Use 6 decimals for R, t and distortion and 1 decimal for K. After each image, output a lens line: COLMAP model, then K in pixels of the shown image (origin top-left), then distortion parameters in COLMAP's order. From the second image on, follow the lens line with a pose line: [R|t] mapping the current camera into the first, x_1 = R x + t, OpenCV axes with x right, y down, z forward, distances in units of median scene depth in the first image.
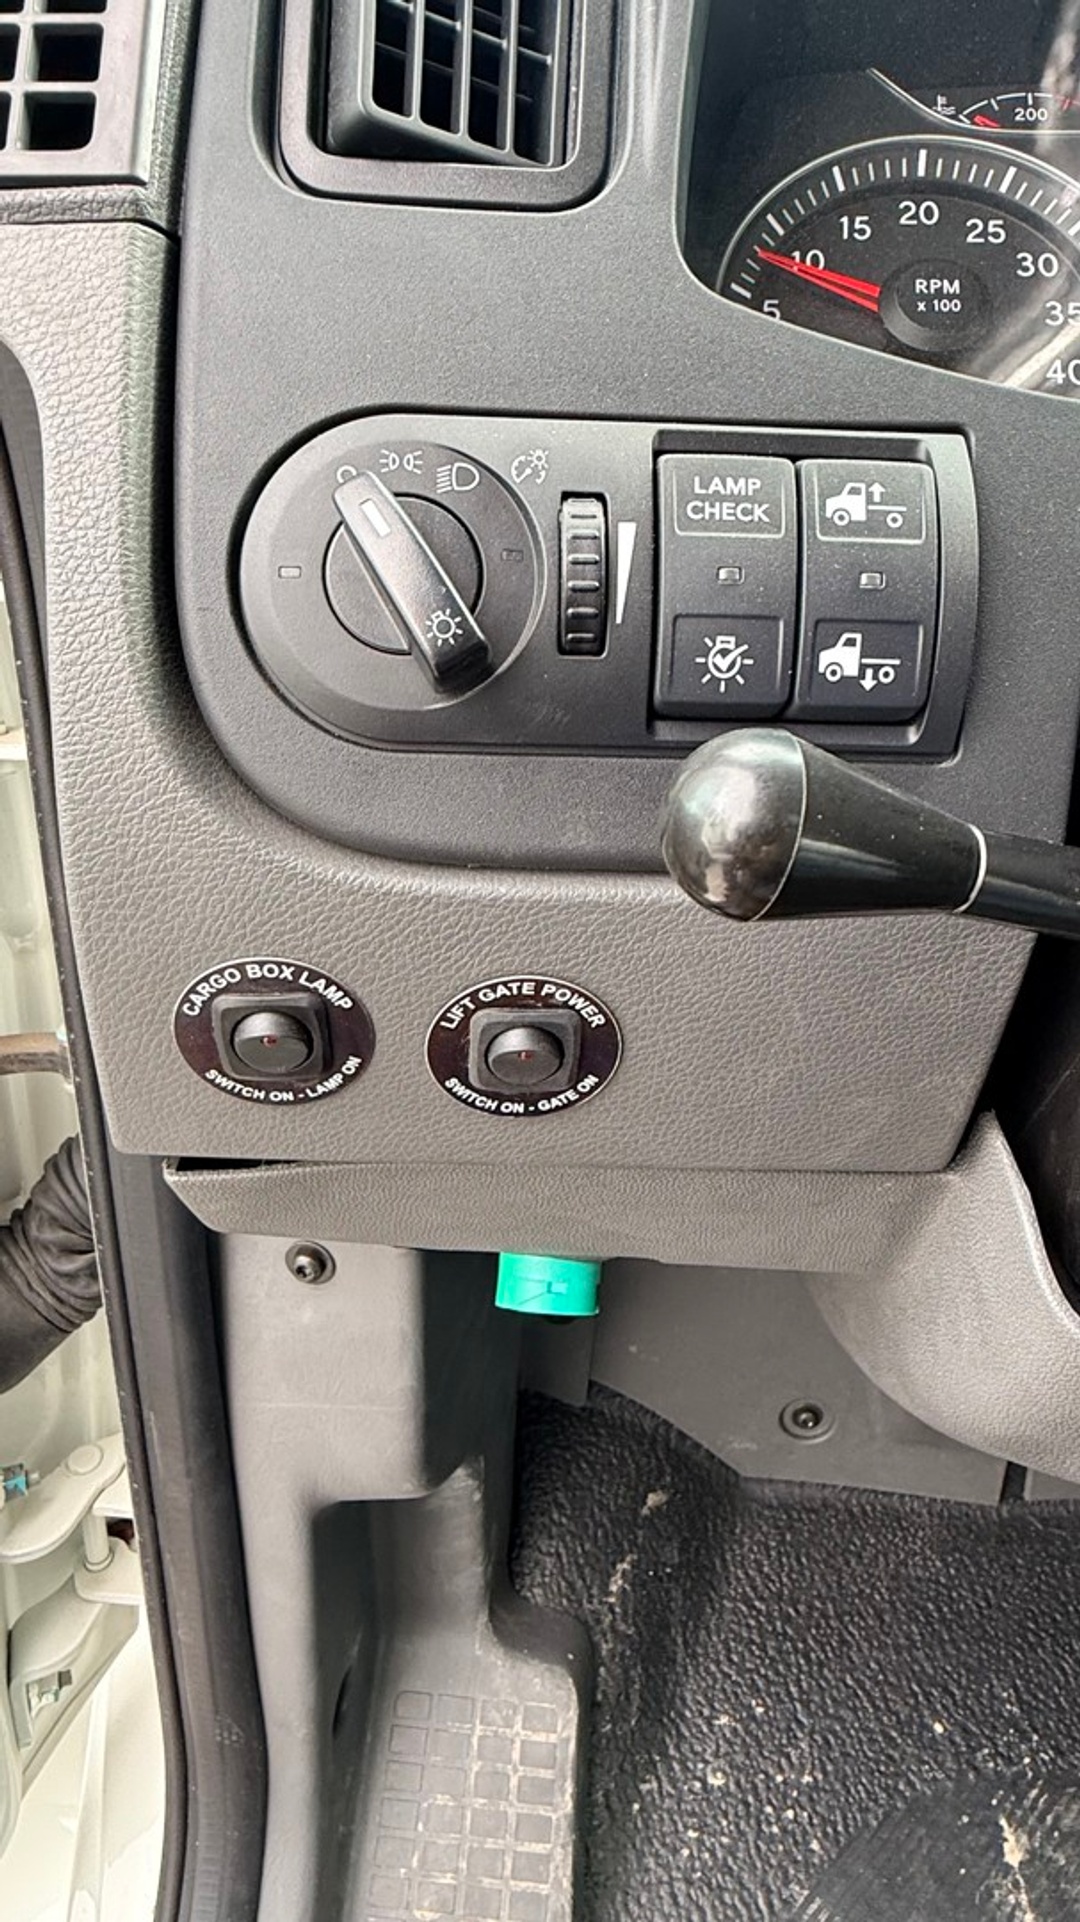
lens RADIAL K [[1176.4, 0, 541.0], [0, 1176.4, 848.3], [0, 0, 1]] dist [-0.002102, -0.001949]
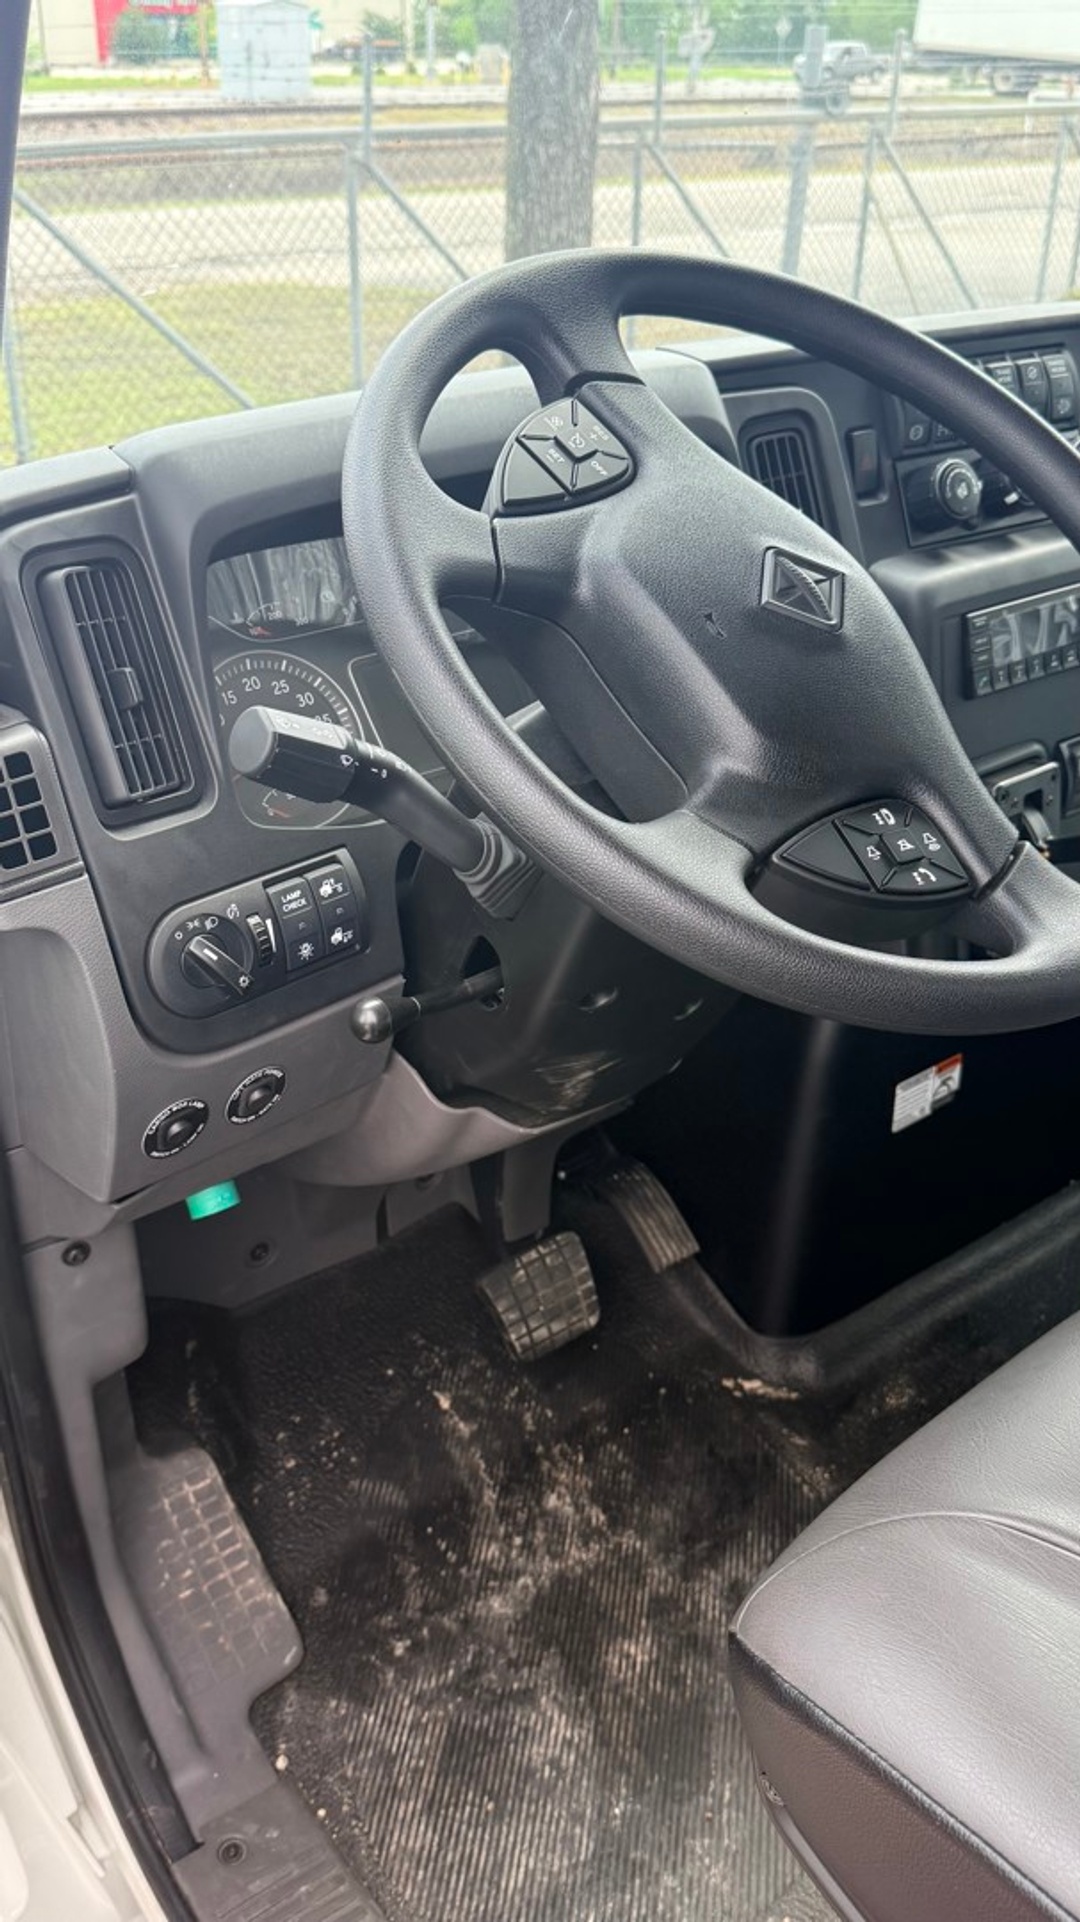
lens RADIAL K [[1641.6, 0, 540.0], [0, 1641.6, 961.0], [0, 0, 1]] dist [-0.000787, -0.000226]
pose [[0.748075, -0.349321, 0.564233, -1.137371], [0.229925, 0.934013, 0.273414, -0.733946], [-0.622510, -0.074803, 0.779029, -1.697462]]
